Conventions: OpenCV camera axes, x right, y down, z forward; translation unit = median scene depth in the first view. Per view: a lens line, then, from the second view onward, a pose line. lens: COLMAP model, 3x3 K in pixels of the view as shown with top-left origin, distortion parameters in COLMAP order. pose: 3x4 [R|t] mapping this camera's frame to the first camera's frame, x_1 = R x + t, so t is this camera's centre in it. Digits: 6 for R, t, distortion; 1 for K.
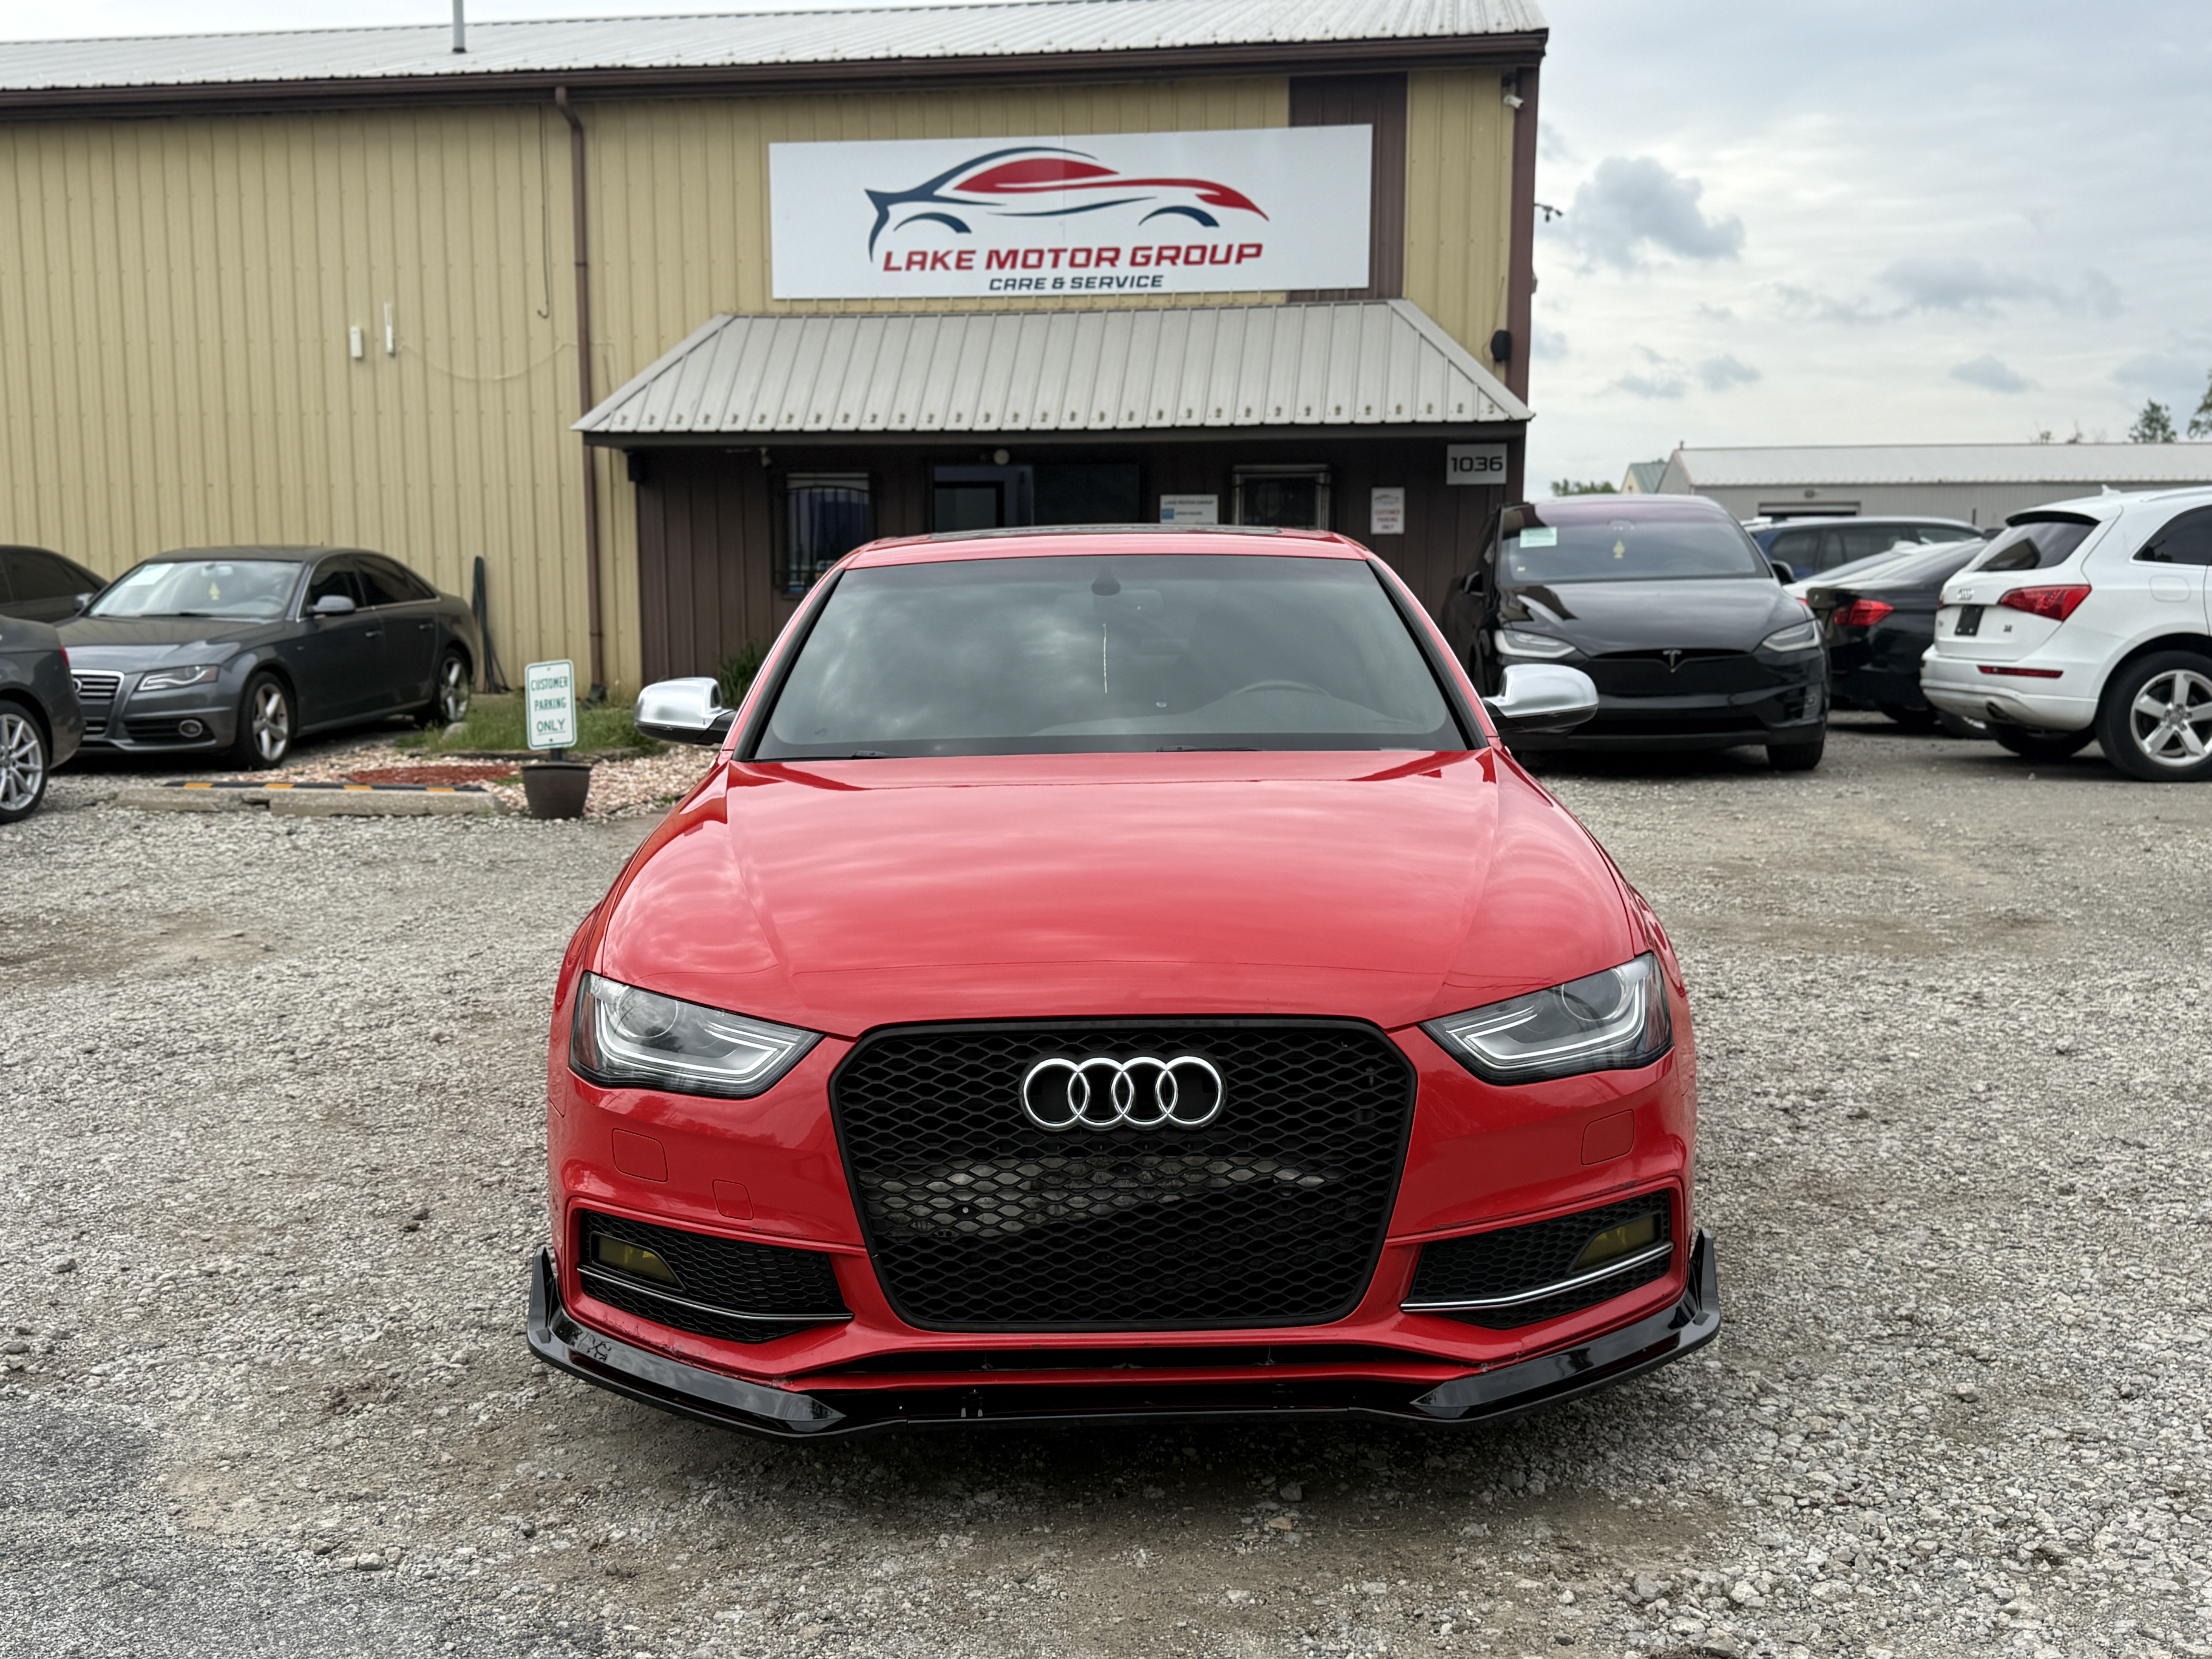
lens RADIAL K [[2182.2, 0, 1052.5], [0, 2182.2, 804.0], [0, 0, 1]] dist [0.031993, 0.000000]
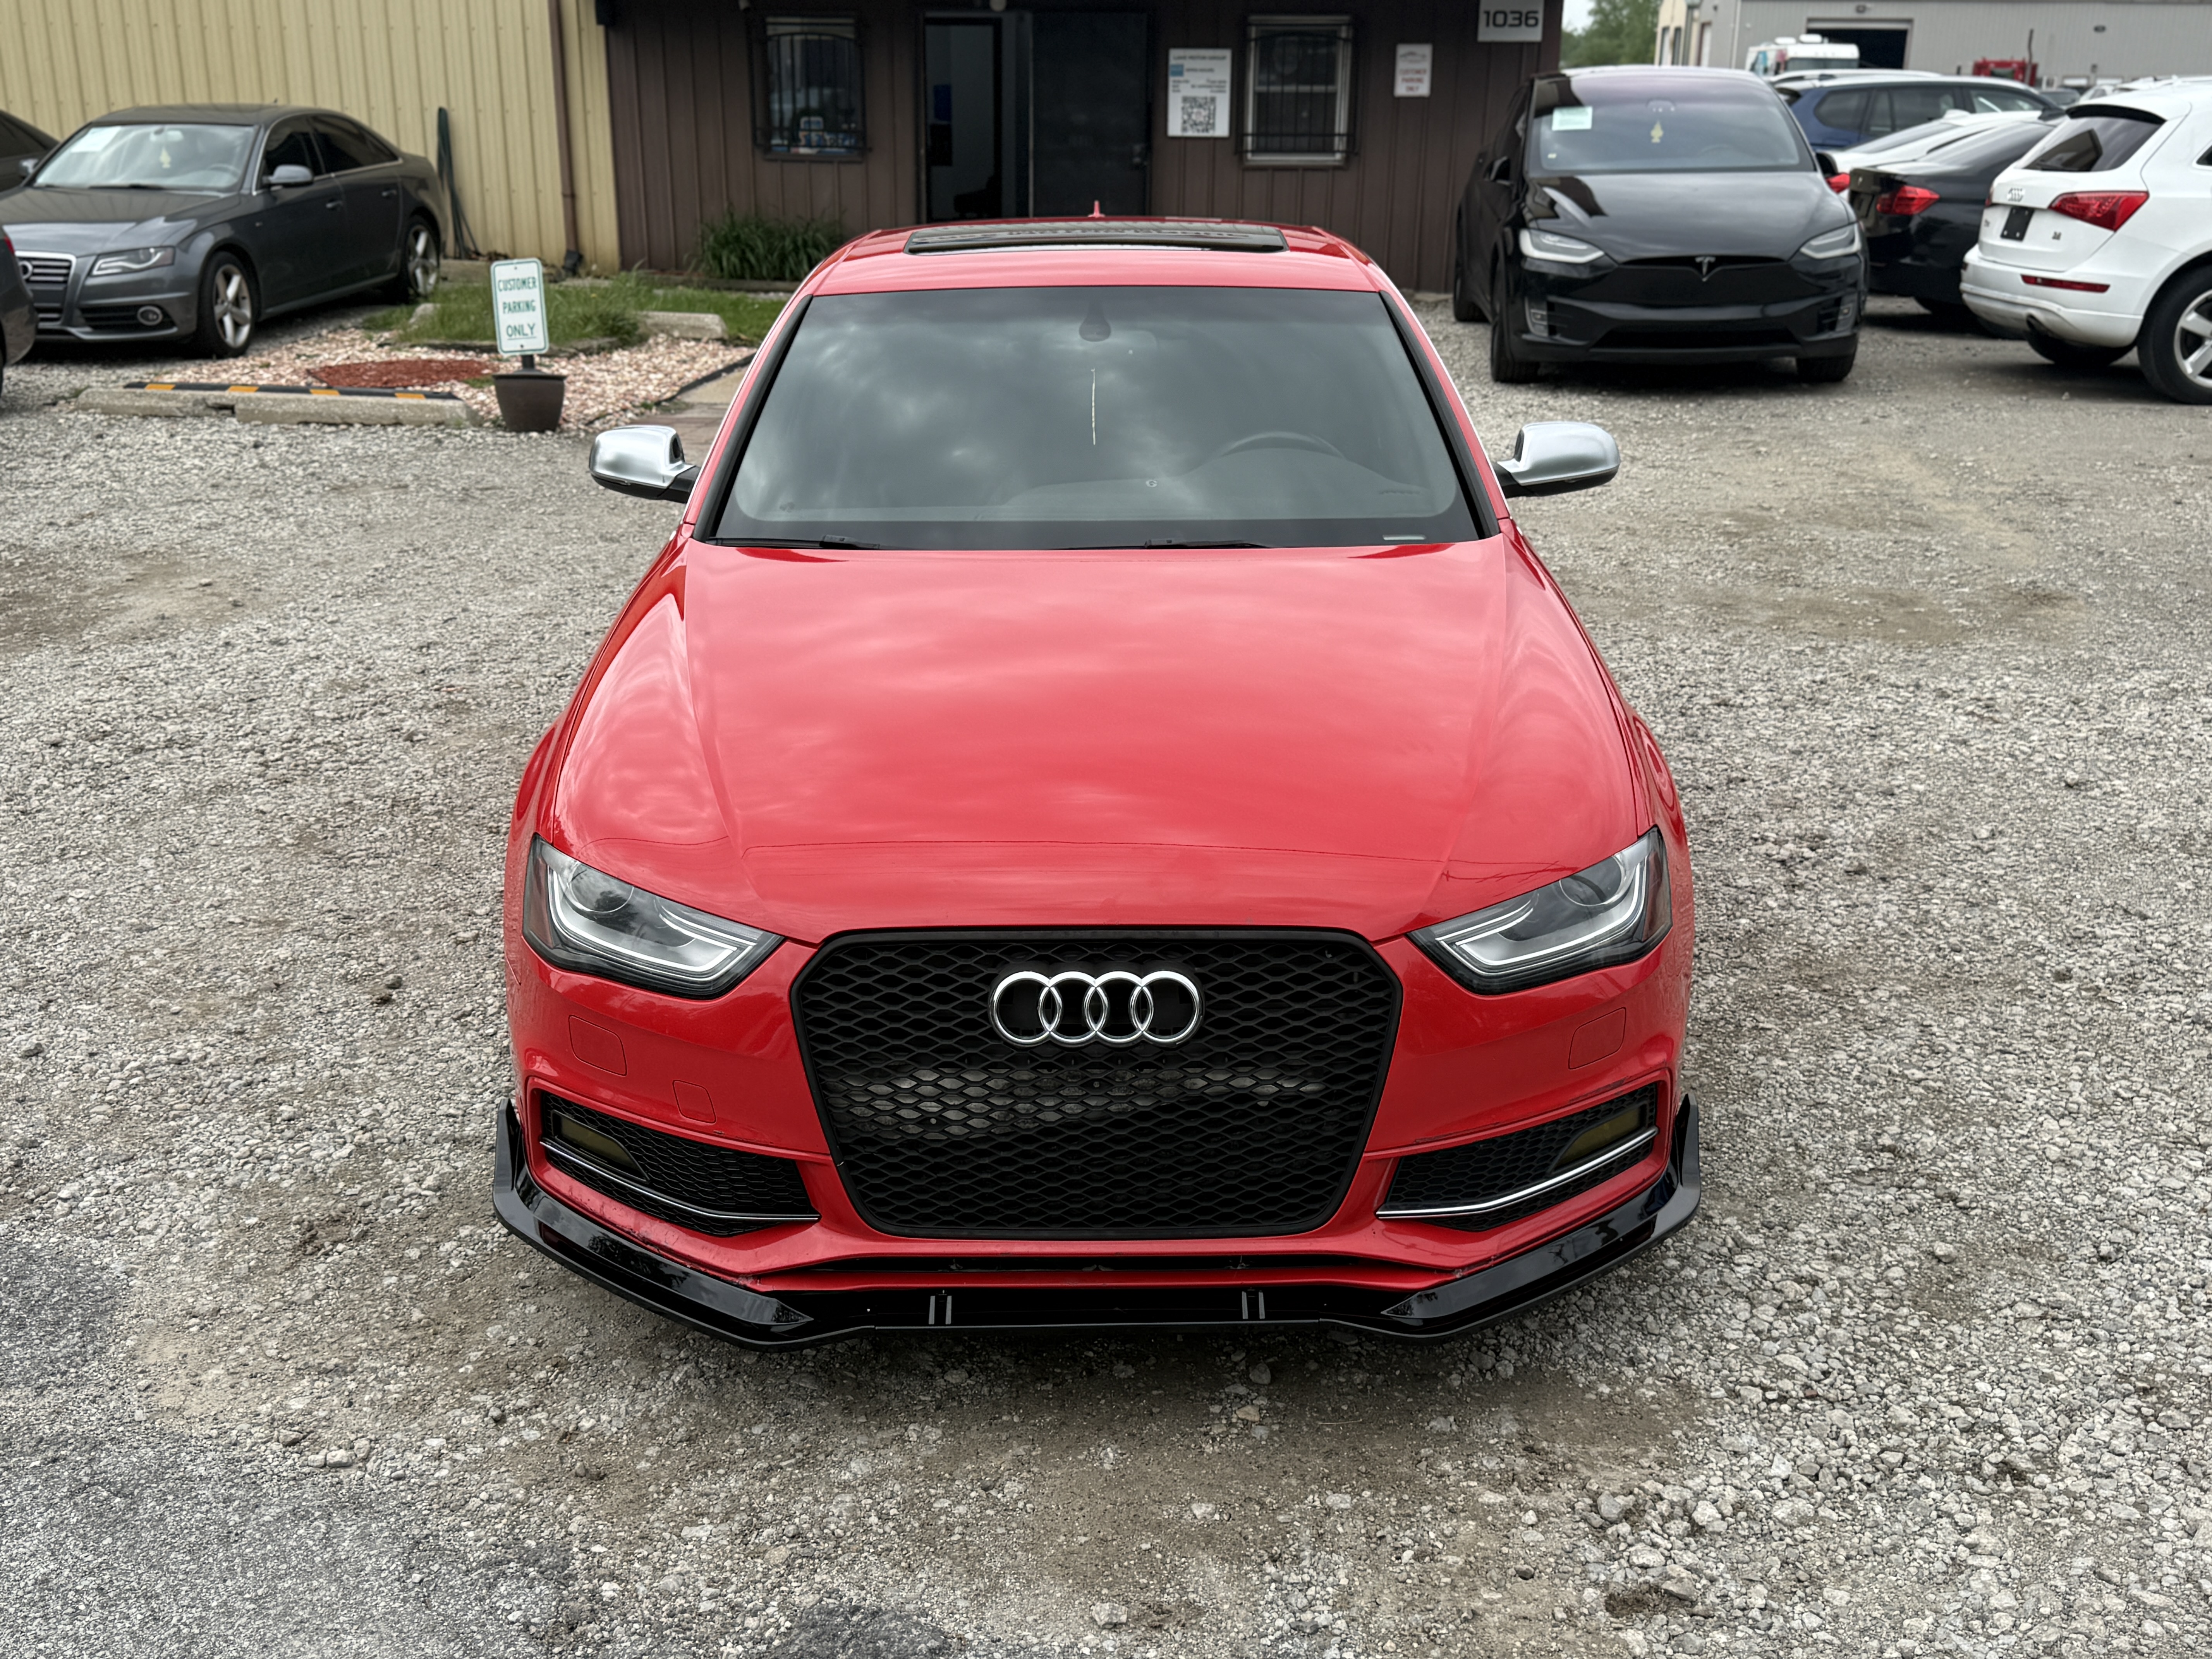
lens RADIAL K [[2182.2, 0, 1056.3], [0, 2182.2, 818.3], [0, 0, 1]] dist [0.031993, 0.000000]
pose [[0.999965, 0.008158, 0.002073, 0.007986], [-0.008414, 0.975925, 0.217945, -0.105825], [-0.000245, -0.217954, 0.975959, 0.056133]]
